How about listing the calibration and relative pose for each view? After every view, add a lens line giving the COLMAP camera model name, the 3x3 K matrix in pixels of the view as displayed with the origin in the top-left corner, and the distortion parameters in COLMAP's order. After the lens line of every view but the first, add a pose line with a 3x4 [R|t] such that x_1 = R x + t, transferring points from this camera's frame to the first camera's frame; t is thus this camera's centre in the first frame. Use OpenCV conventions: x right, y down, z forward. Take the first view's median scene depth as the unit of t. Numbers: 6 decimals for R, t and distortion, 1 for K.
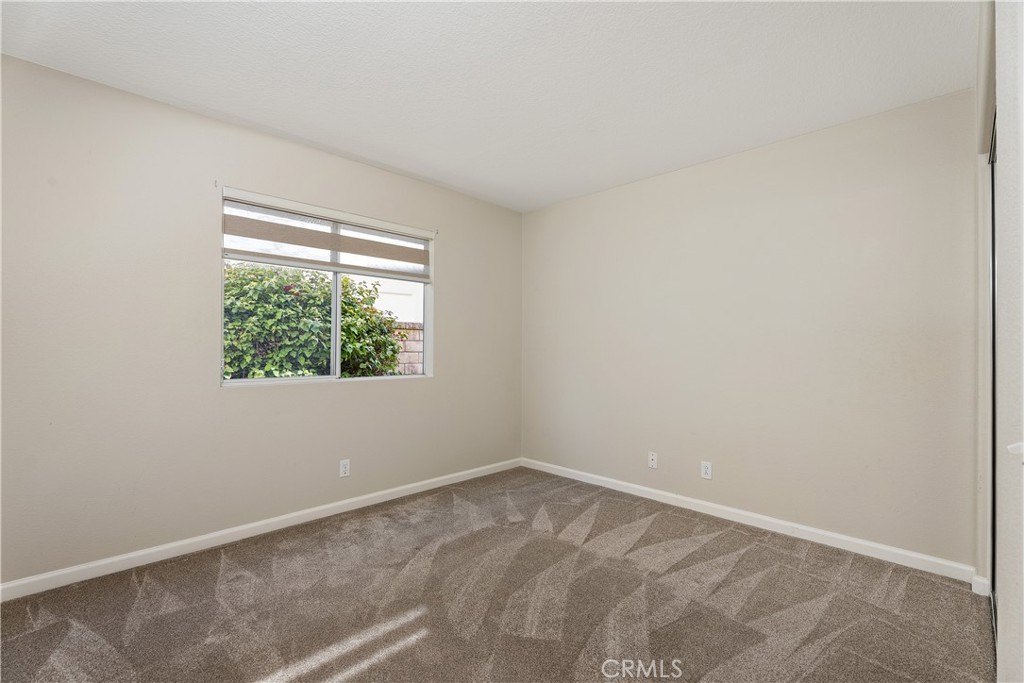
lens RADIAL K [[457.9, 0, 511.9], [0, 457.9, 336.0], [0, 0, 1]] dist [-0.010470, -0.000381]
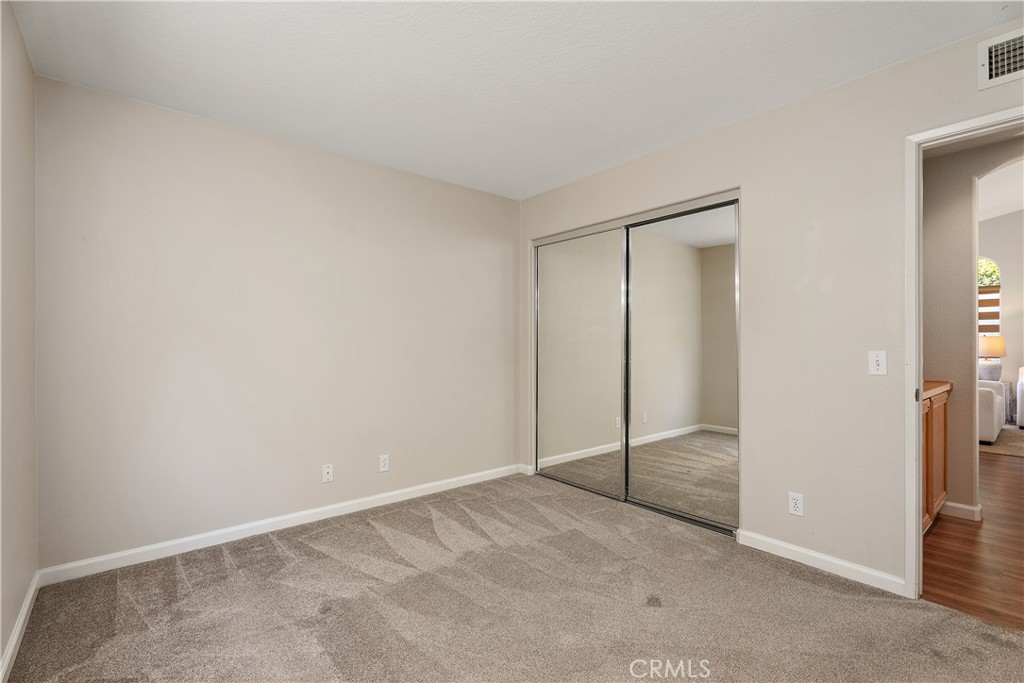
lens RADIAL K [[457.9, 0, 510.5], [0, 457.9, 340.1], [0, 0, 1]] dist [-0.010470, -0.000381]
pose [[0.093949, 0.000178, 0.995577, -0.711228], [-0.015237, 0.999883, 0.001259, 0.009789], [-0.995460, -0.015288, 0.093940, 0.755968]]
